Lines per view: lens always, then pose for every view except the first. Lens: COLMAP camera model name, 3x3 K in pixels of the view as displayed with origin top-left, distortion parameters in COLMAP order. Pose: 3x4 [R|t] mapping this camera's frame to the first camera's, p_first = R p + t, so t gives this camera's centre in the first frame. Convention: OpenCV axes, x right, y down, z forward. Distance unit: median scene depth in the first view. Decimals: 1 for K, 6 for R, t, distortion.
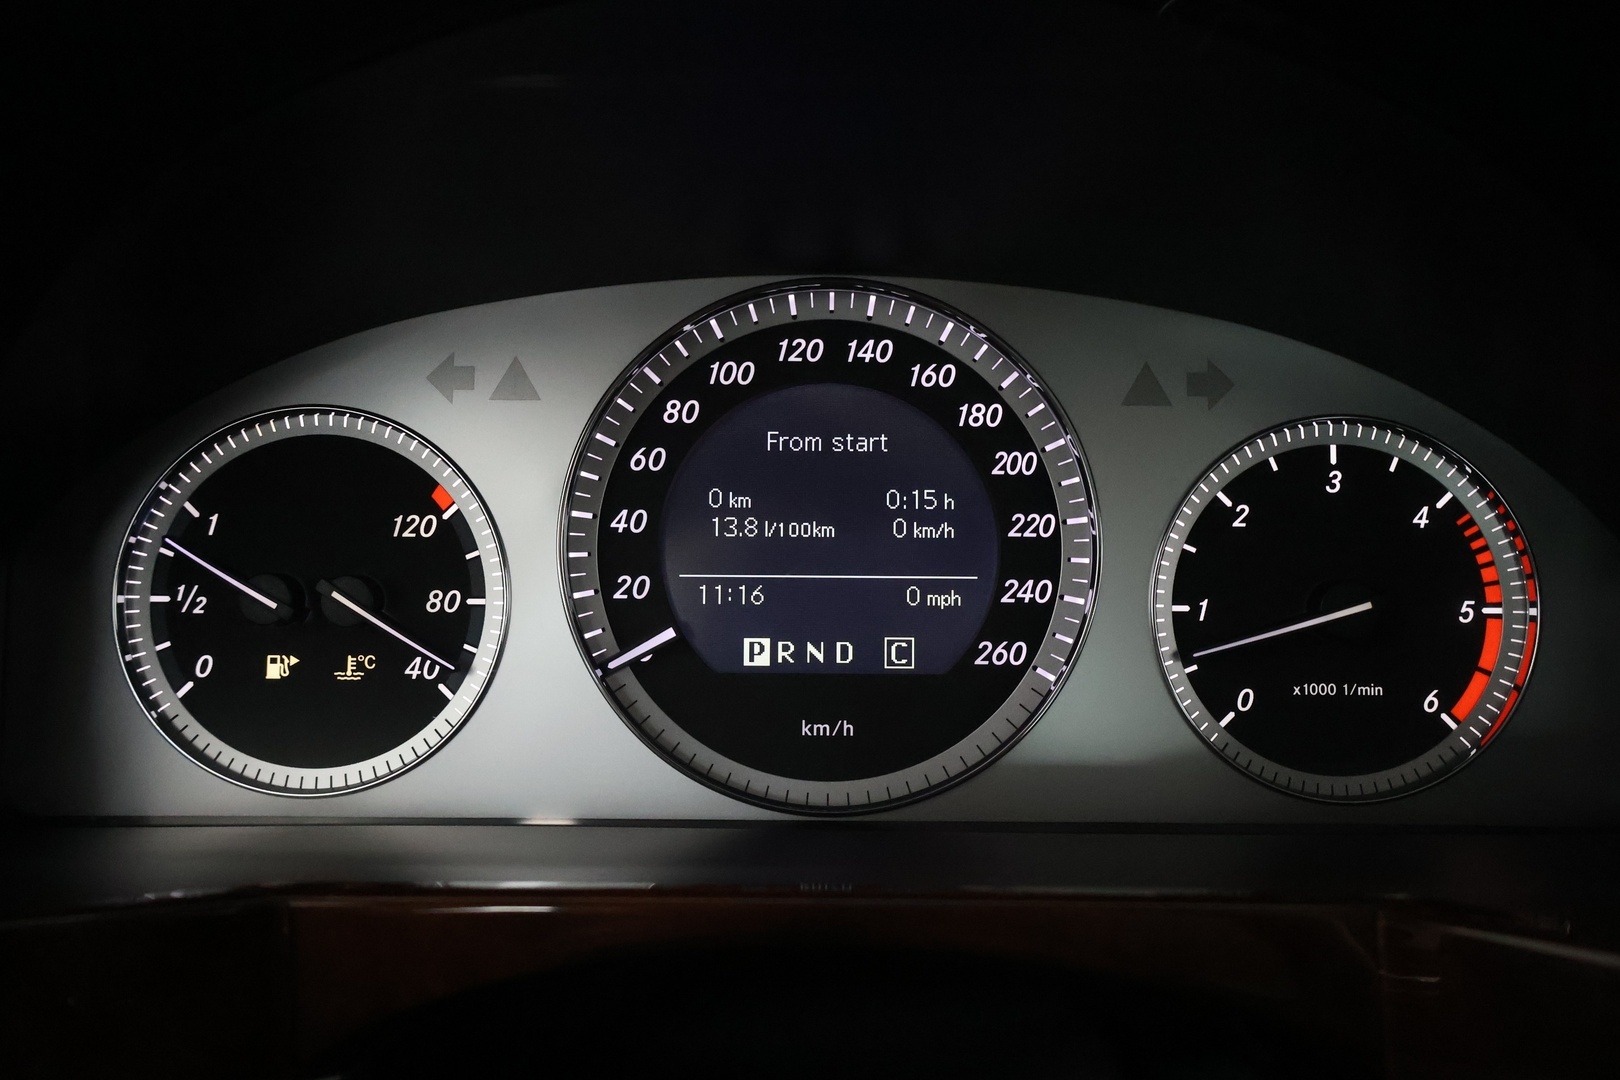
lens RADIAL K [[1332.0, 0, 816.8], [0, 1332.0, 540.8], [0, 0, 1]] dist [-0.008343, 0.006476]
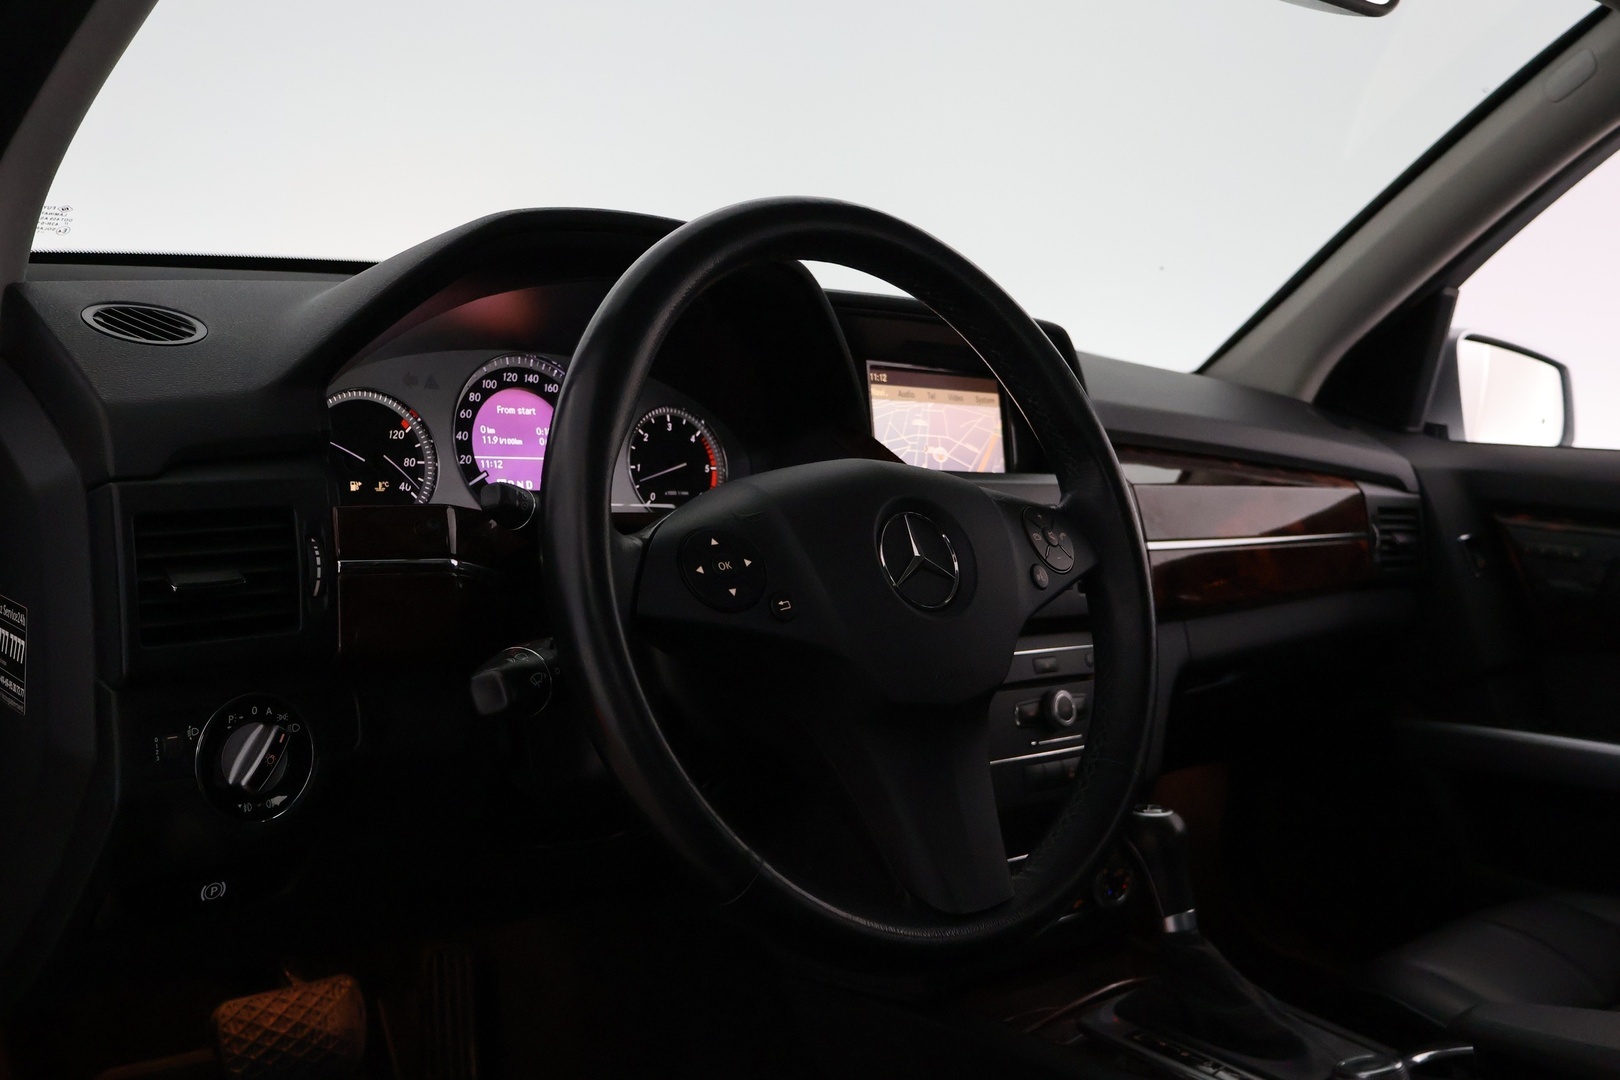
lens RADIAL K [[1495.7, 0, 814.0], [0, 1495.7, 537.0], [0, 0, 1]] dist [-0.002980, 0.000000]
pose [[0.734410, -0.024614, 0.678260, -1.719087], [0.088759, 0.994243, -0.060026, 0.446017], [-0.672877, 0.104285, 0.732367, -1.735288]]
